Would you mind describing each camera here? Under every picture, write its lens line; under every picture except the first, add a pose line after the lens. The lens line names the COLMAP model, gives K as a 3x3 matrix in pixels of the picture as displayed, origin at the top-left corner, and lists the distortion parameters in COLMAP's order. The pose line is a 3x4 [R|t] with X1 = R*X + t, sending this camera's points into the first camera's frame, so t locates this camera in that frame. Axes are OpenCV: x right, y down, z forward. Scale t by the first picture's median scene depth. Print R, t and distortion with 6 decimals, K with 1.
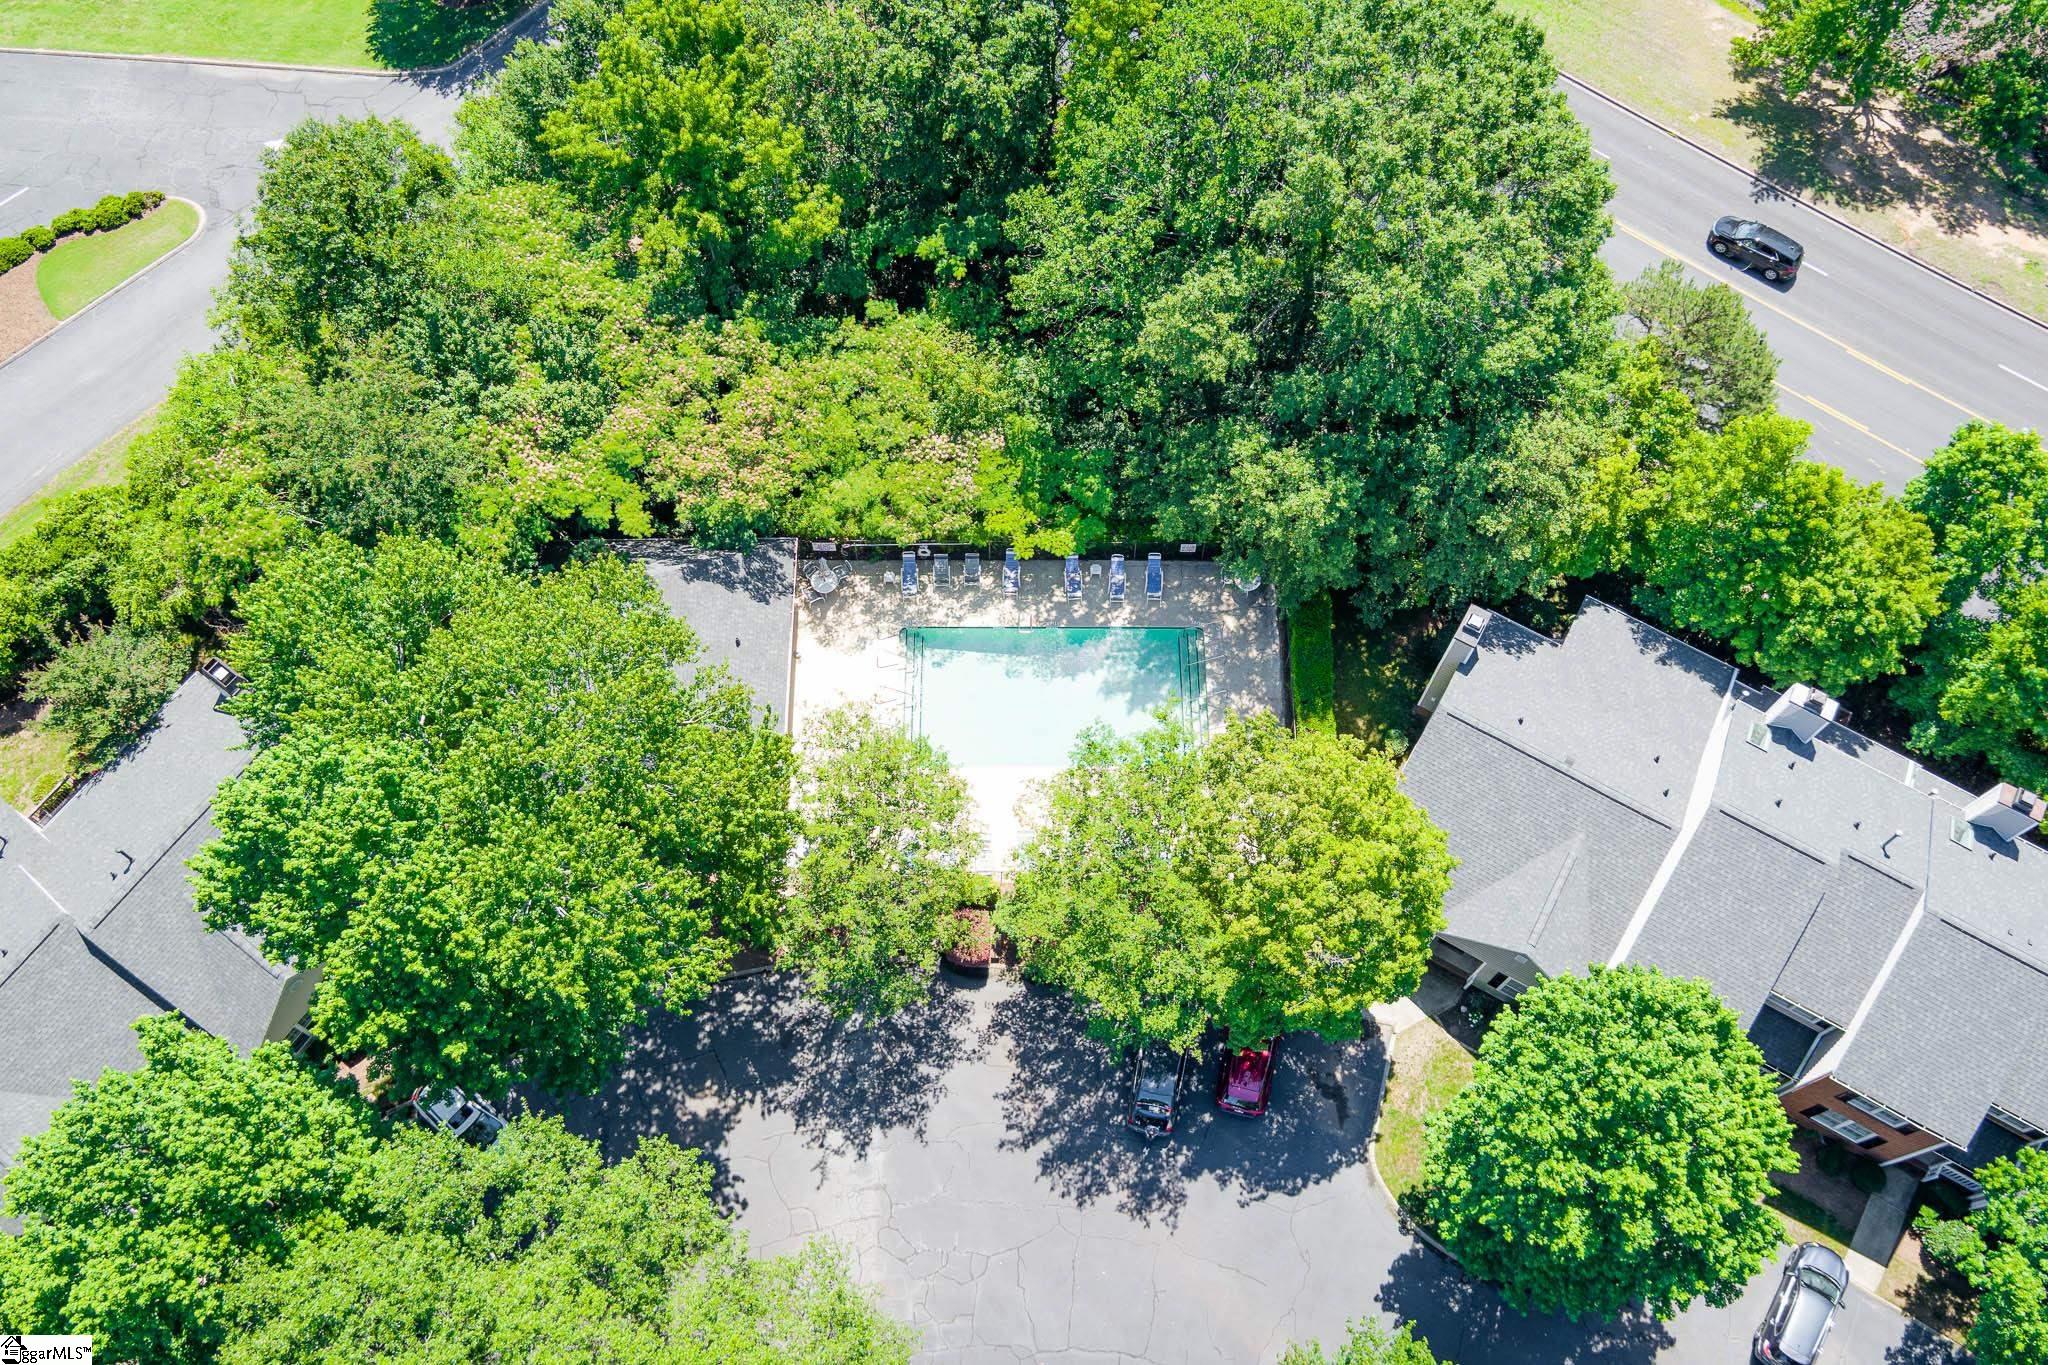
lens RADIAL K [[1655.2, 0, 1030.7], [0, 1655.2, 672.4], [0, 0, 1]] dist [-0.076859, 0.026137]
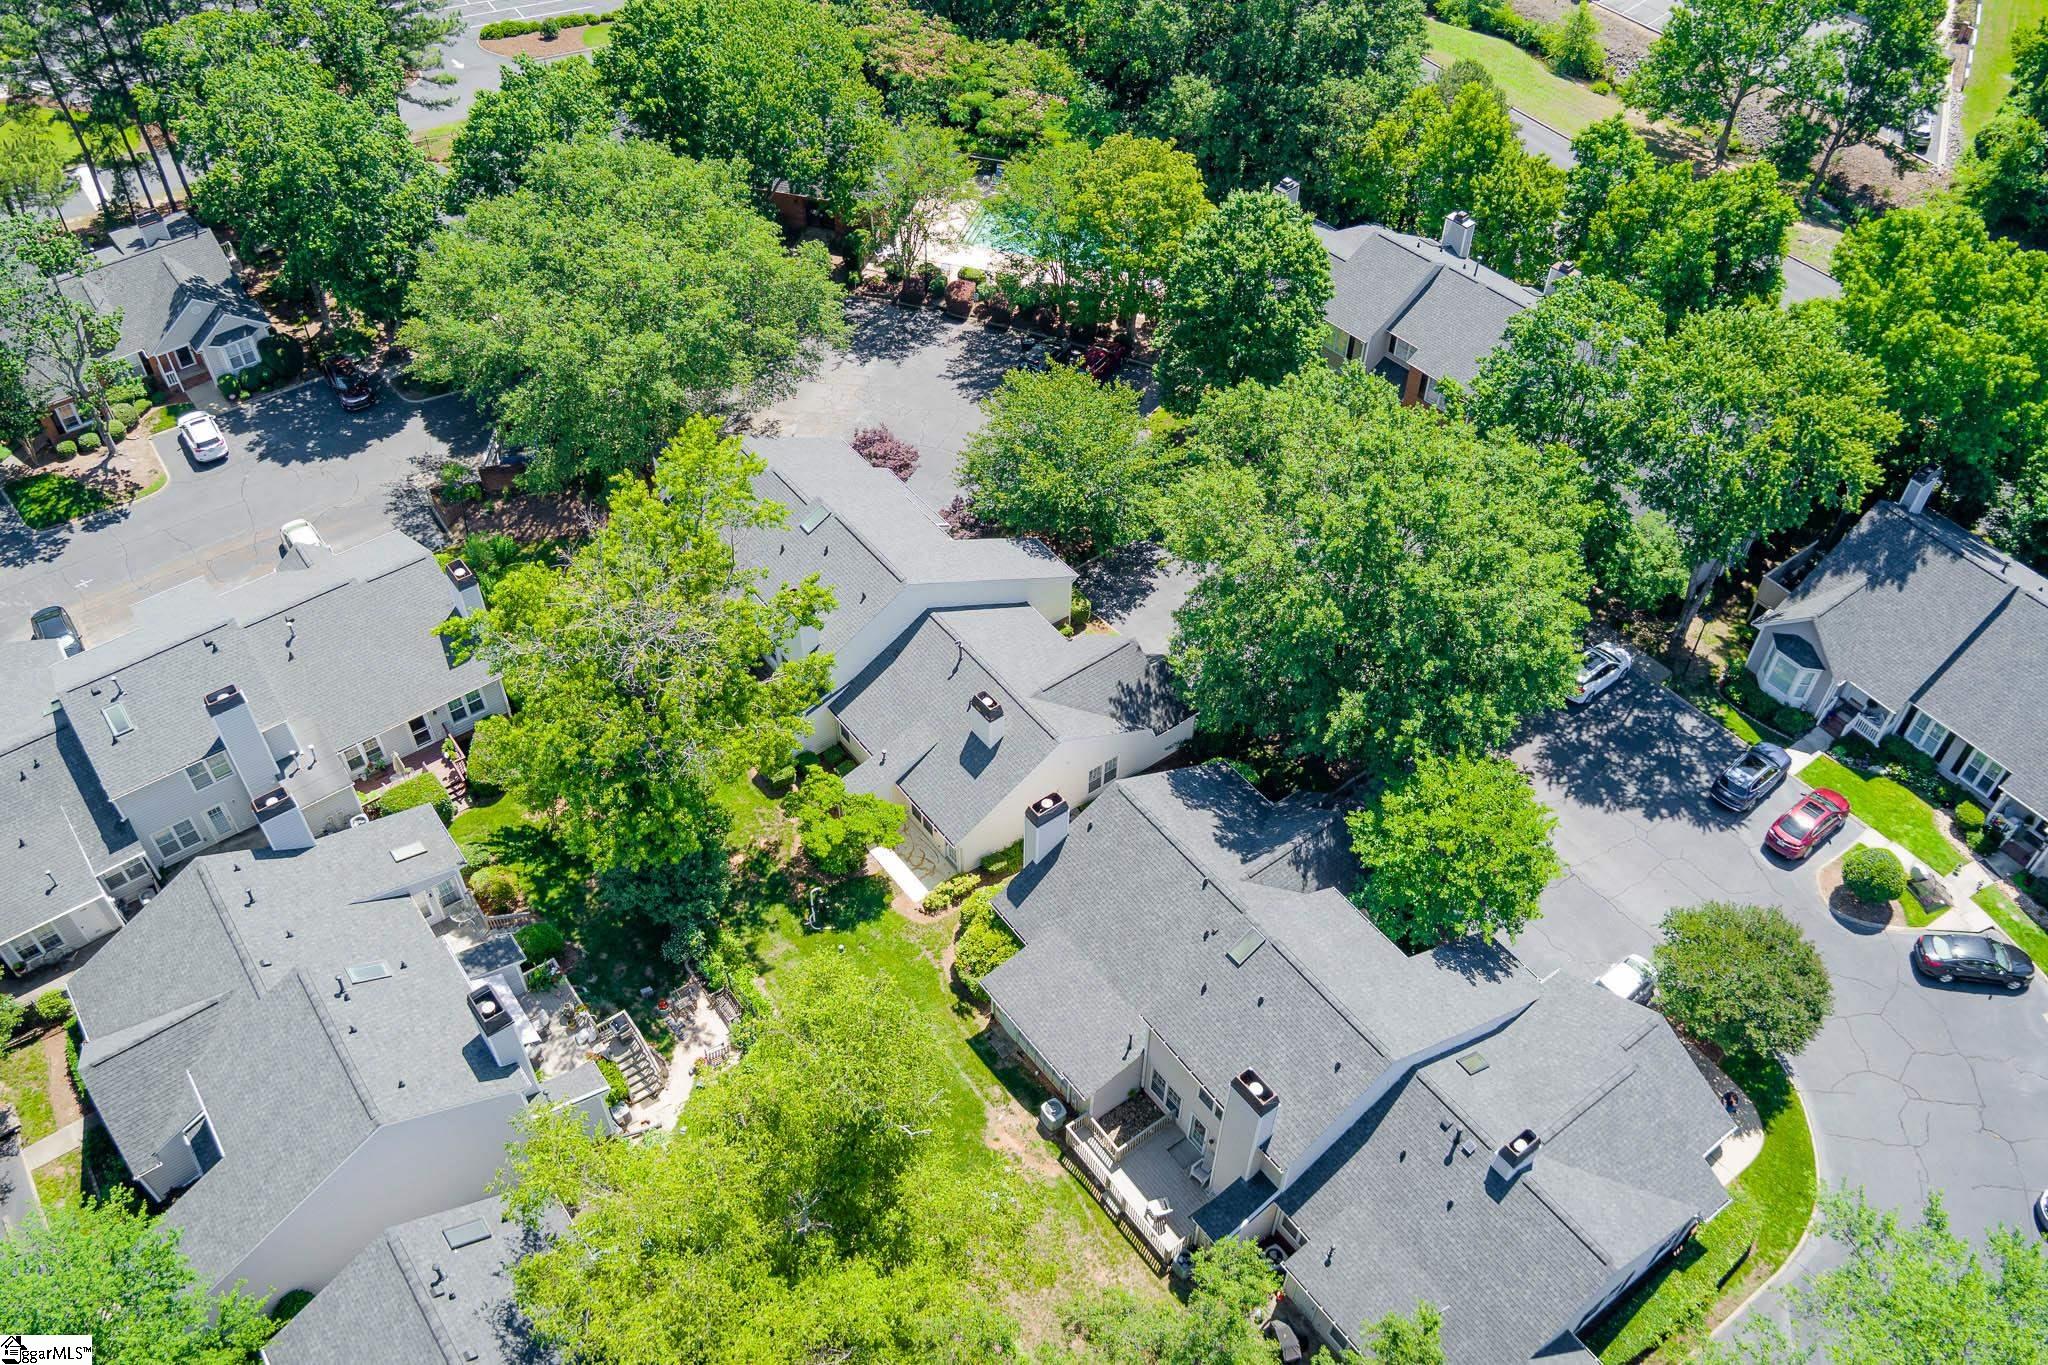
lens RADIAL K [[1655.2, 0, 1002.8], [0, 1655.2, 692.0], [0, 0, 1]] dist [-0.076859, 0.026137]
pose [[0.948763, 0.222669, -0.224205, 0.493788], [-0.281137, 0.918755, -0.277220, 1.031213], [0.144261, 0.326049, 0.934281, -0.473943]]
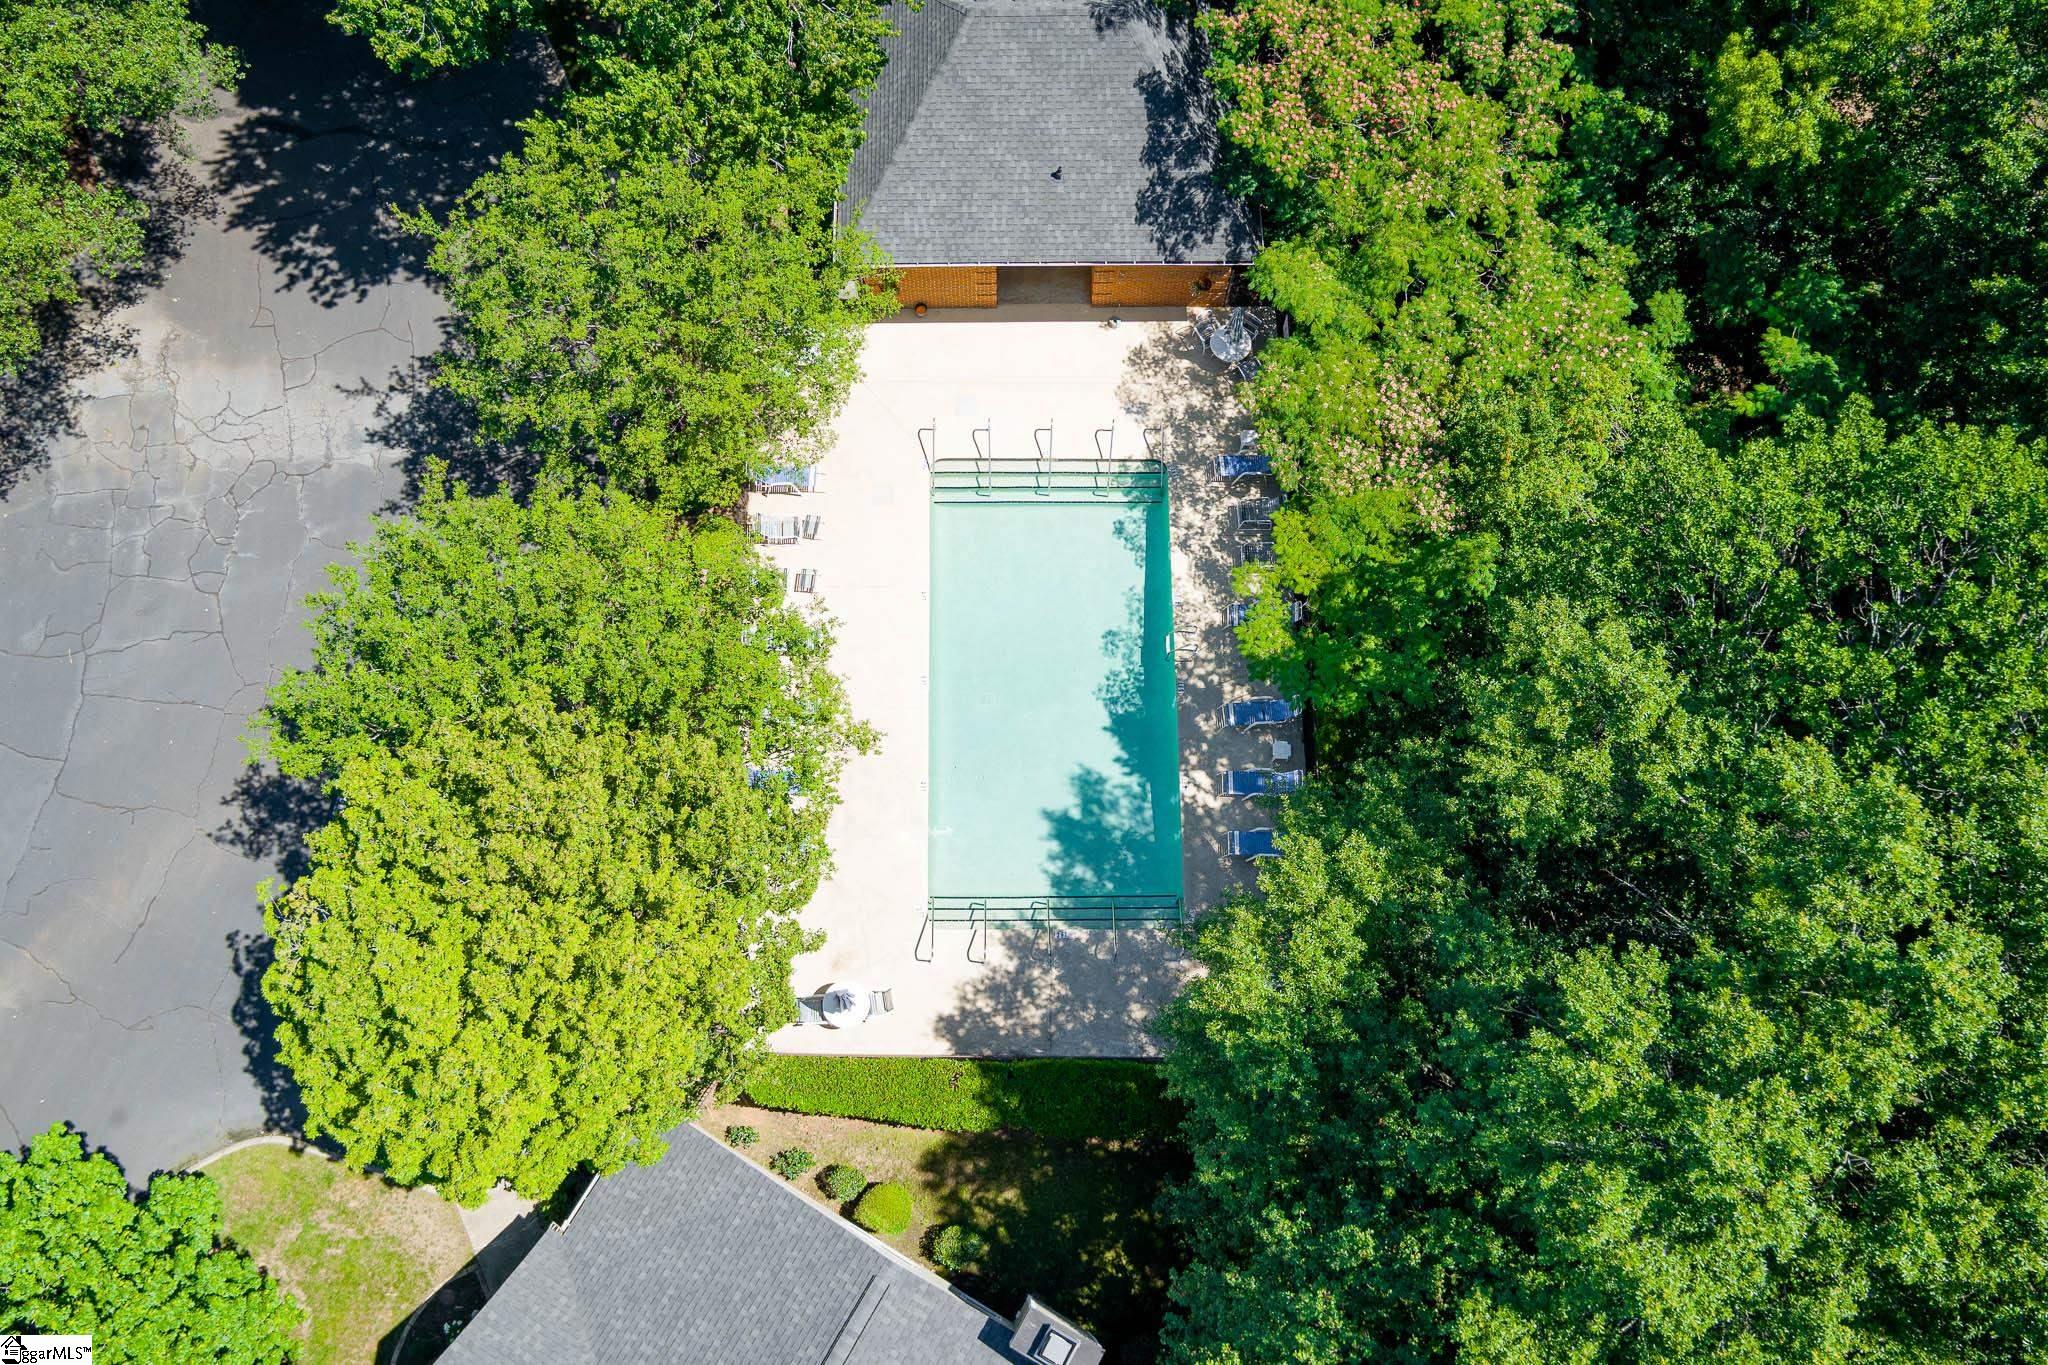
lens RADIAL K [[1655.2, 0, 1017.2], [0, 1655.2, 680.8], [0, 0, 1]] dist [-0.076859, 0.026137]
pose [[0.001629, 0.944047, -0.329808, 0.245562], [-0.905230, 0.141533, 0.400658, -0.252250], [0.424918, 0.297899, 0.854810, 0.513362]]
